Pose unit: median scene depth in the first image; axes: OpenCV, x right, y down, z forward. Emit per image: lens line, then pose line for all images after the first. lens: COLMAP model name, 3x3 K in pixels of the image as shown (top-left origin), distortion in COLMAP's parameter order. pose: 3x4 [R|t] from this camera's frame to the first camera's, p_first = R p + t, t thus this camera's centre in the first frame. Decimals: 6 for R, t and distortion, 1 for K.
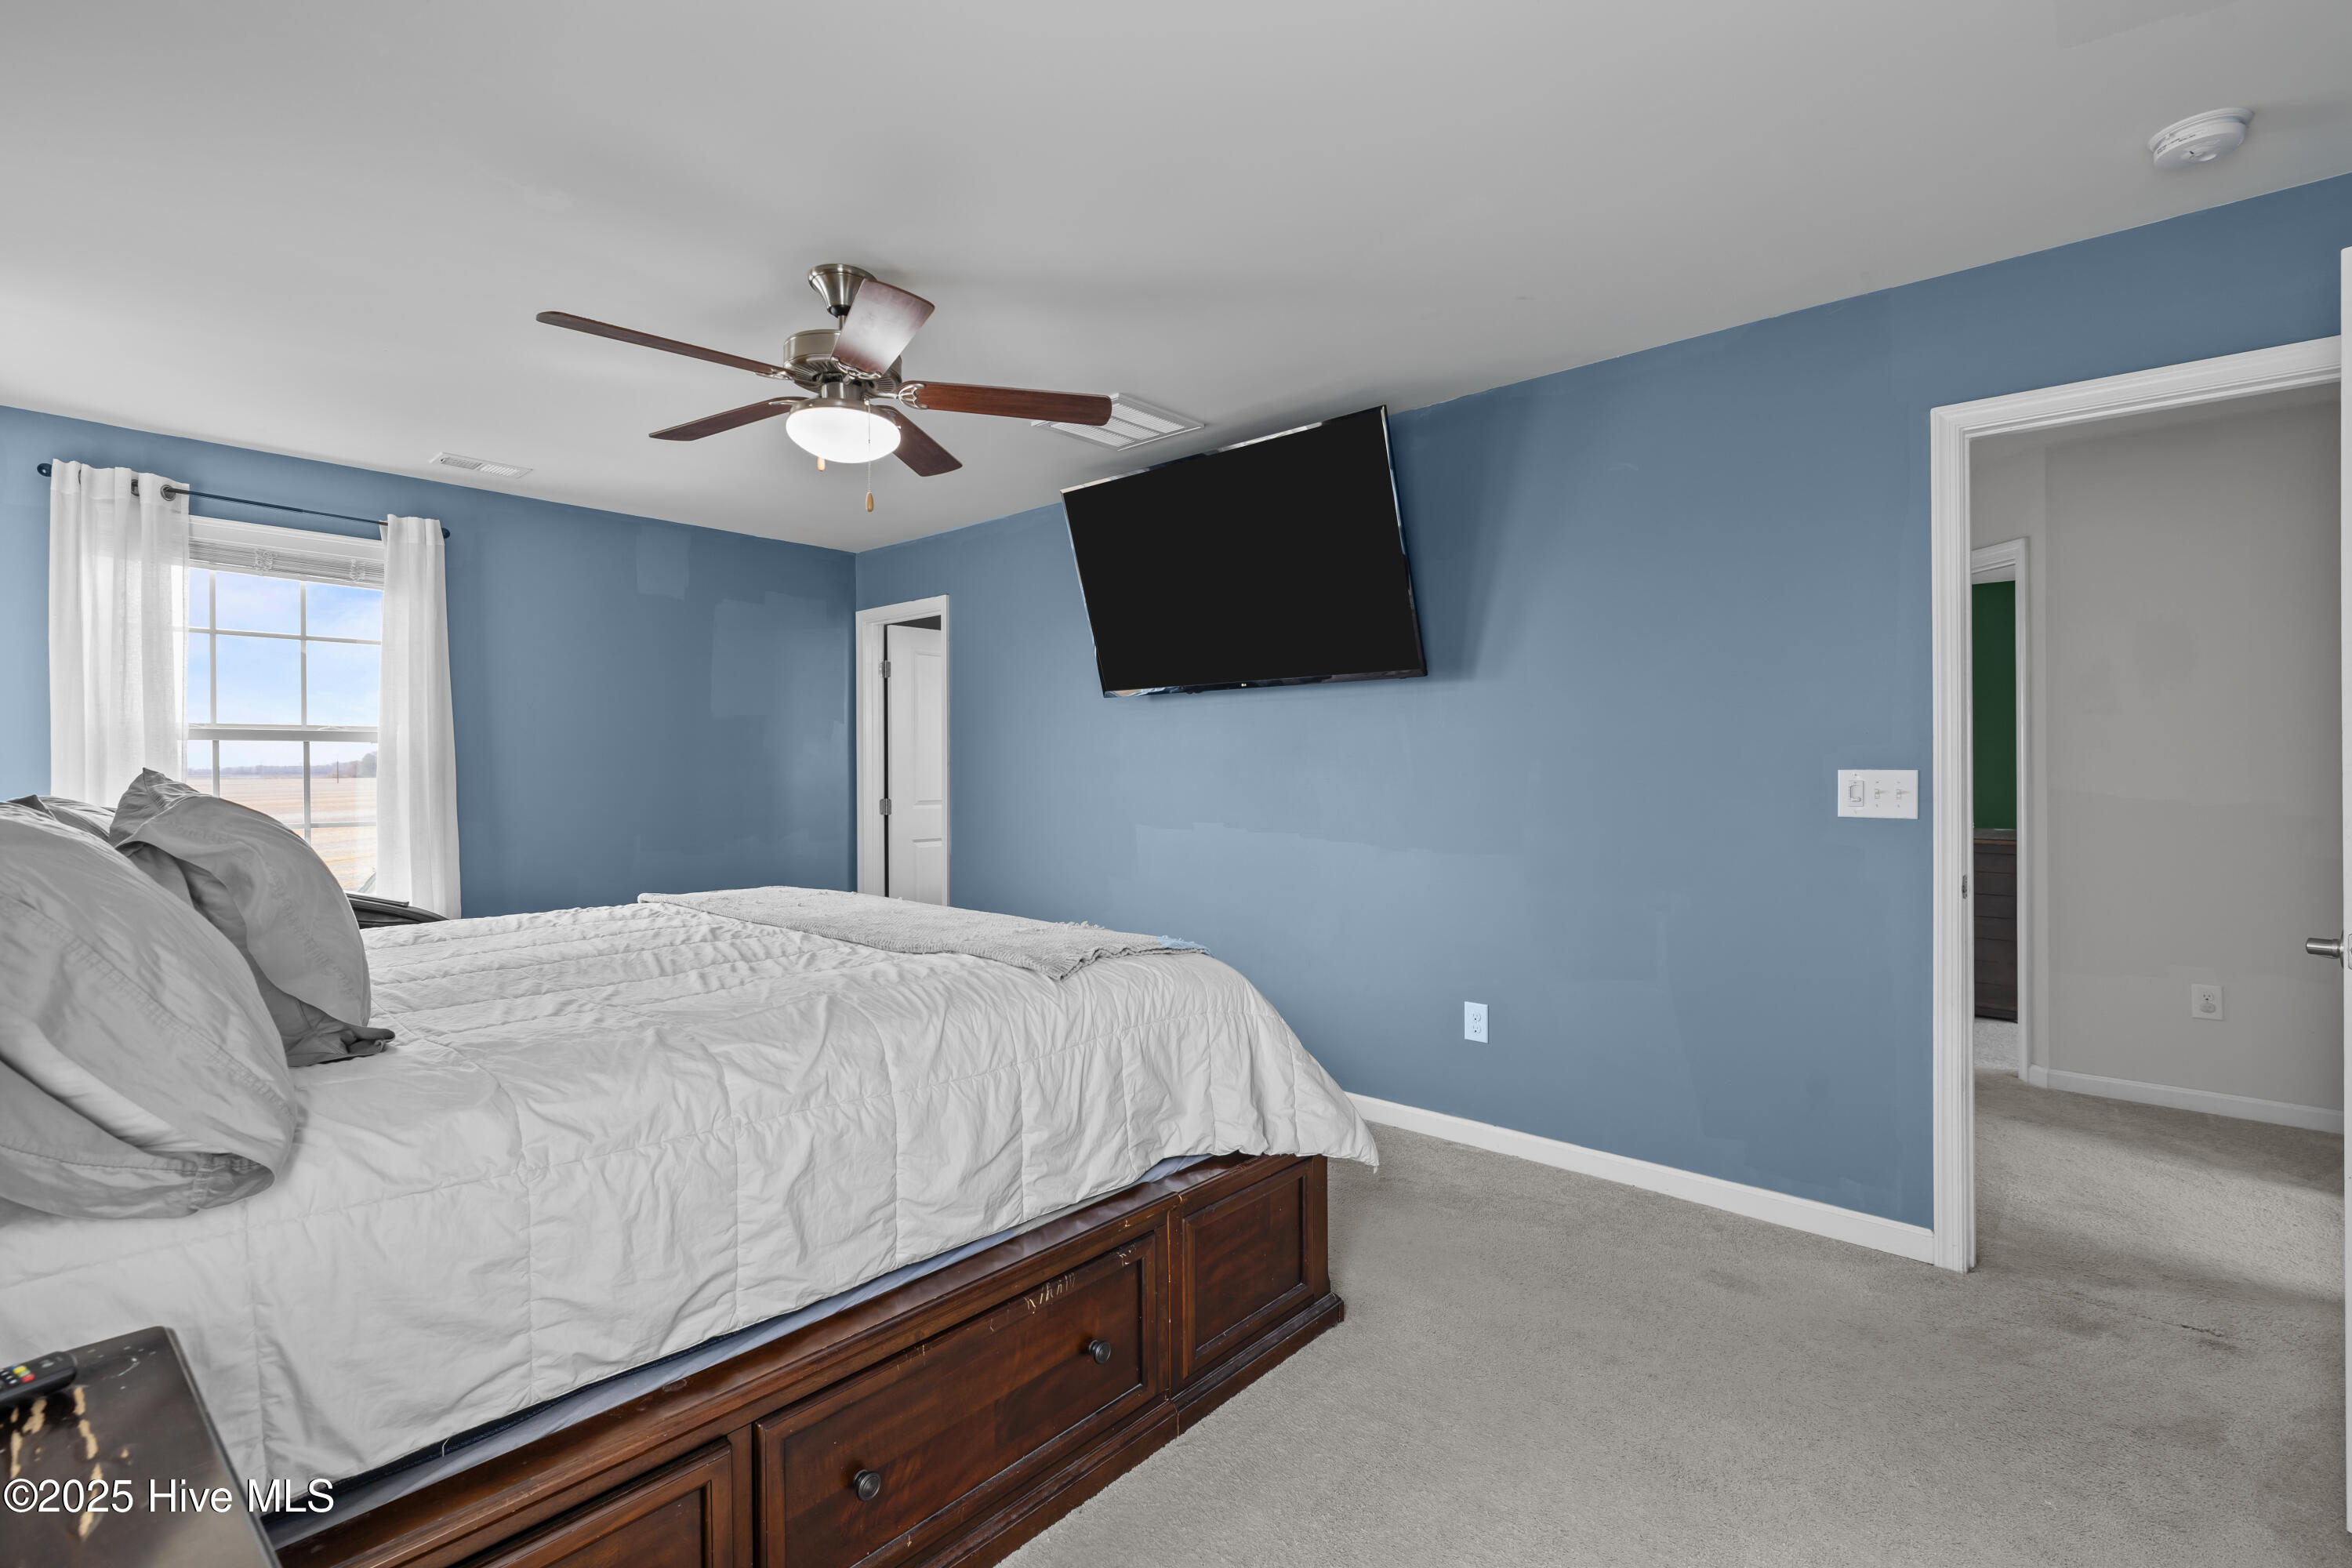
lens RADIAL K [[1063.5, 0, 1185.0], [0, 1063.5, 771.6], [0, 0, 1]] dist [-0.000427, 0.000125]
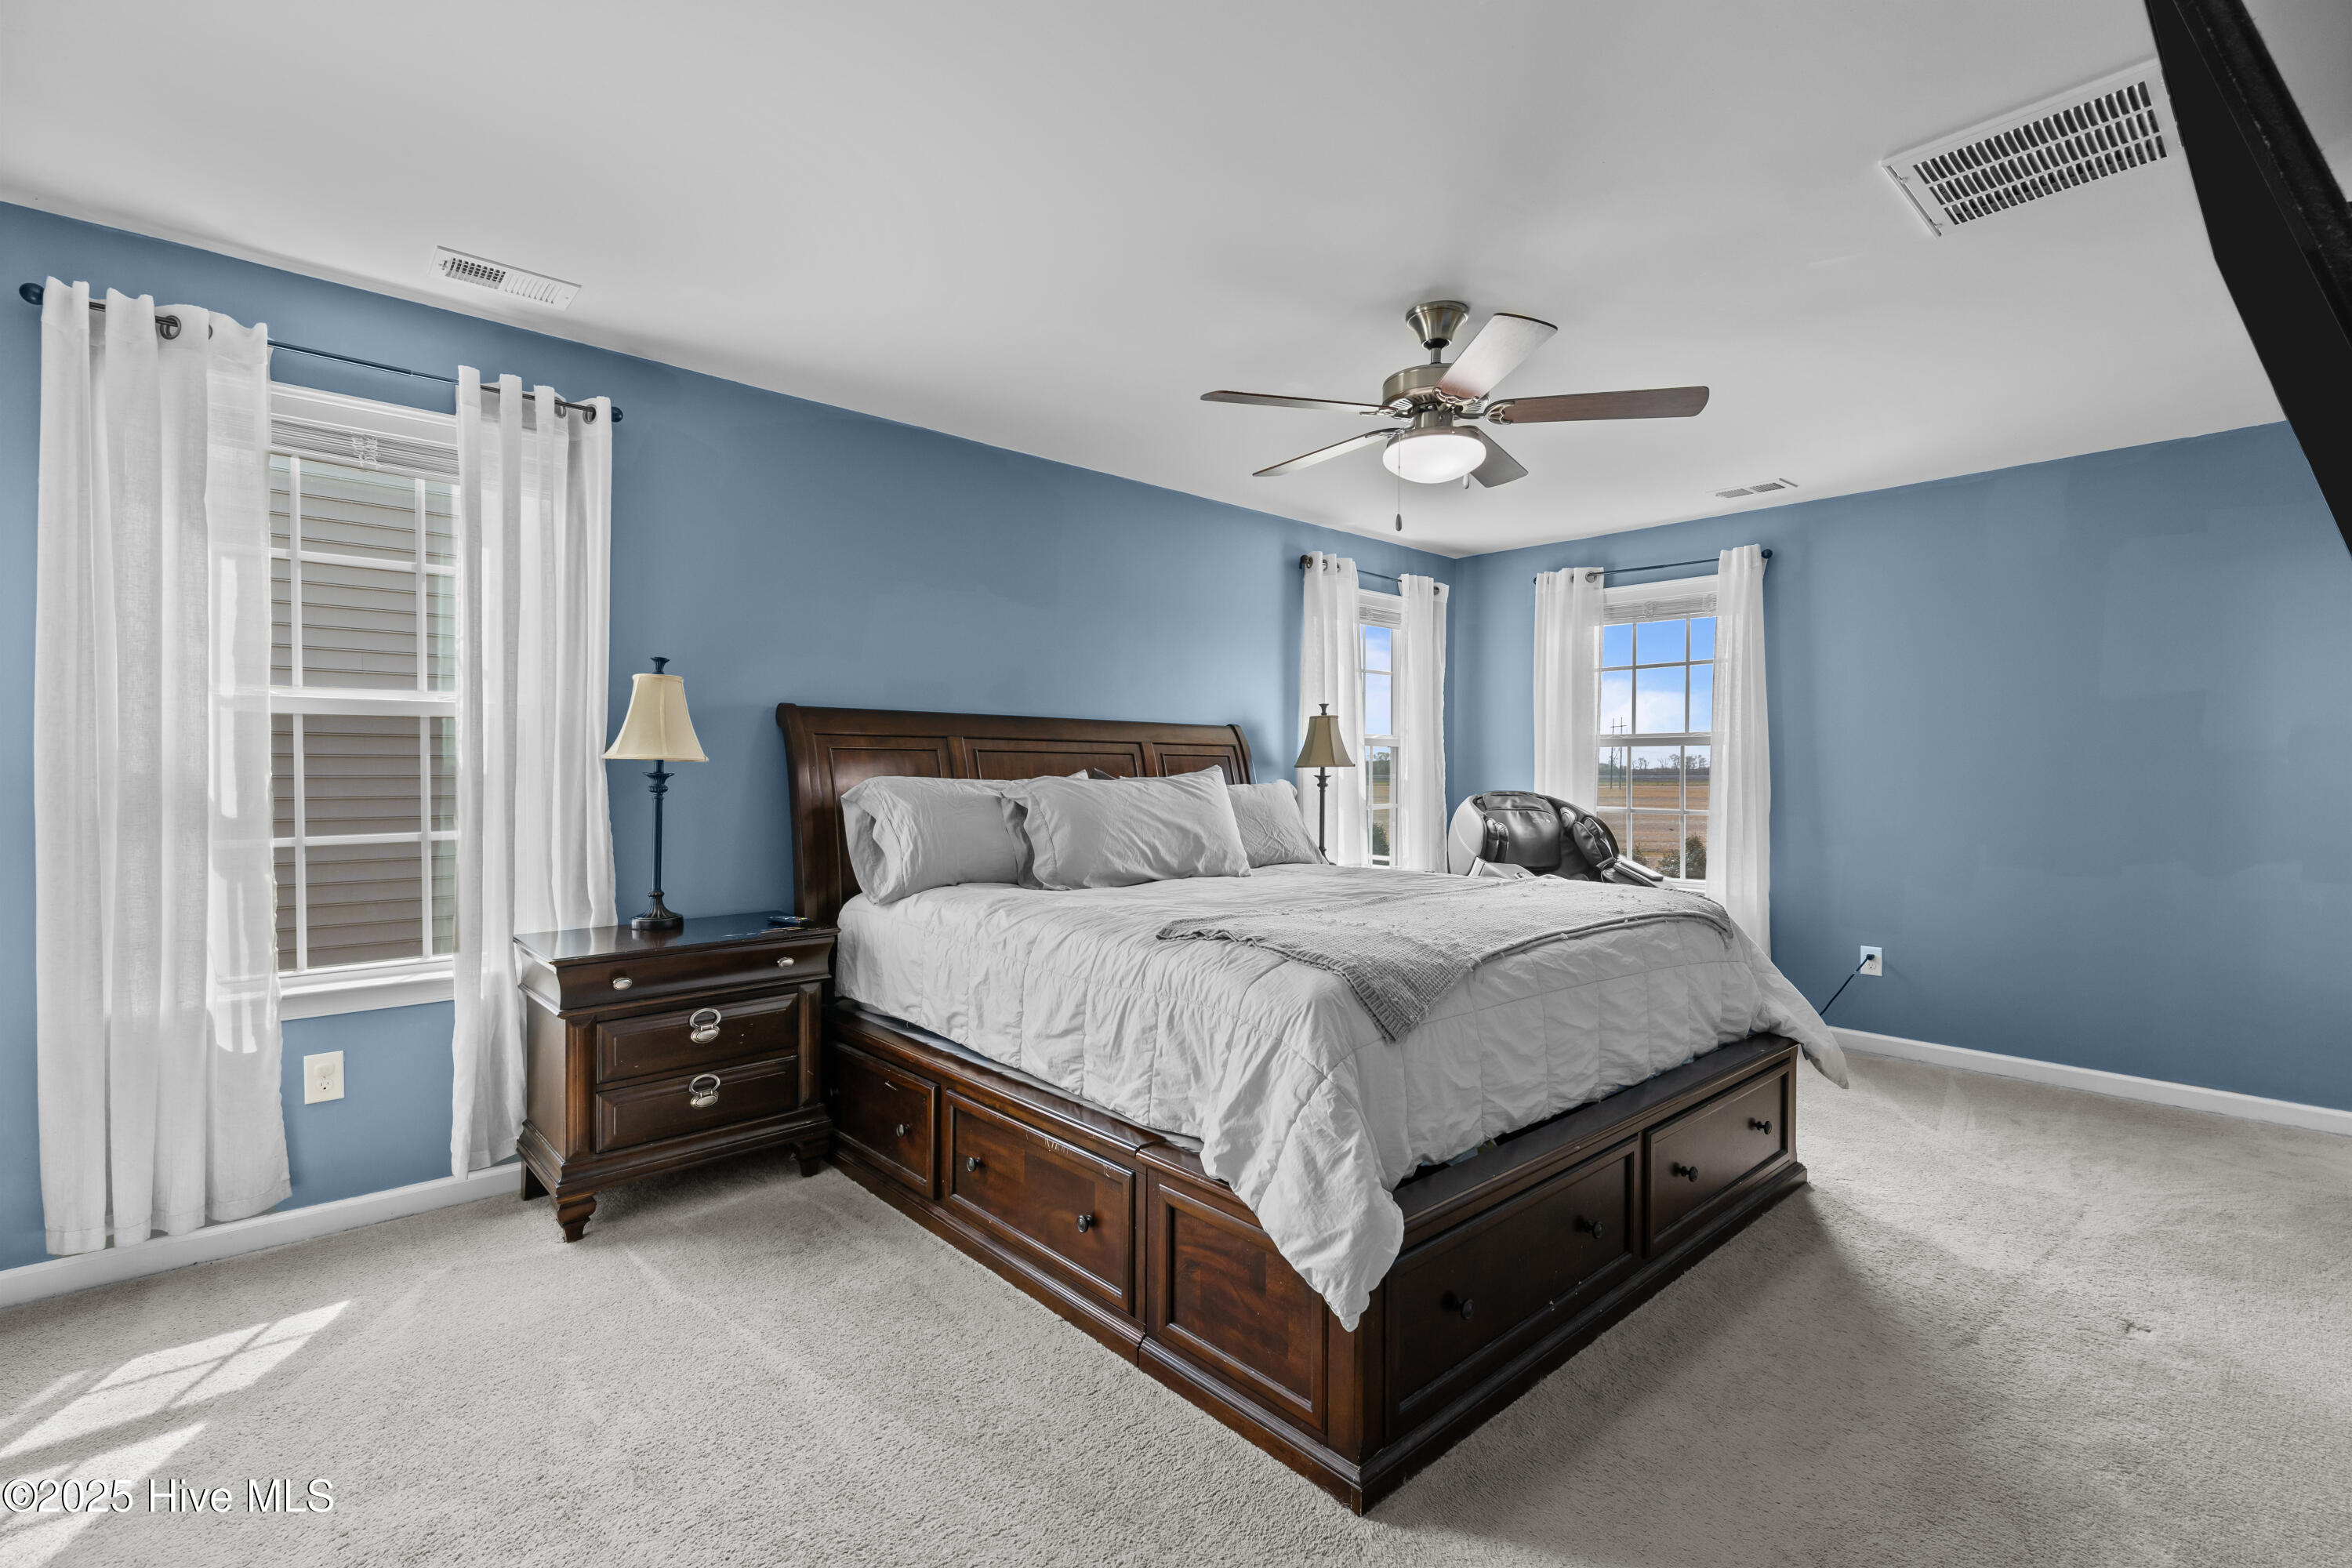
lens RADIAL K [[1063.5, 0, 1173.6], [0, 1063.5, 784.2], [0, 0, 1]] dist [-0.000427, 0.000125]
pose [[-0.125060, 0.013712, -0.992054, 0.557910], [-0.001939, 0.999899, 0.014064, 0.002383], [0.992147, 0.003683, -0.125021, 0.608751]]
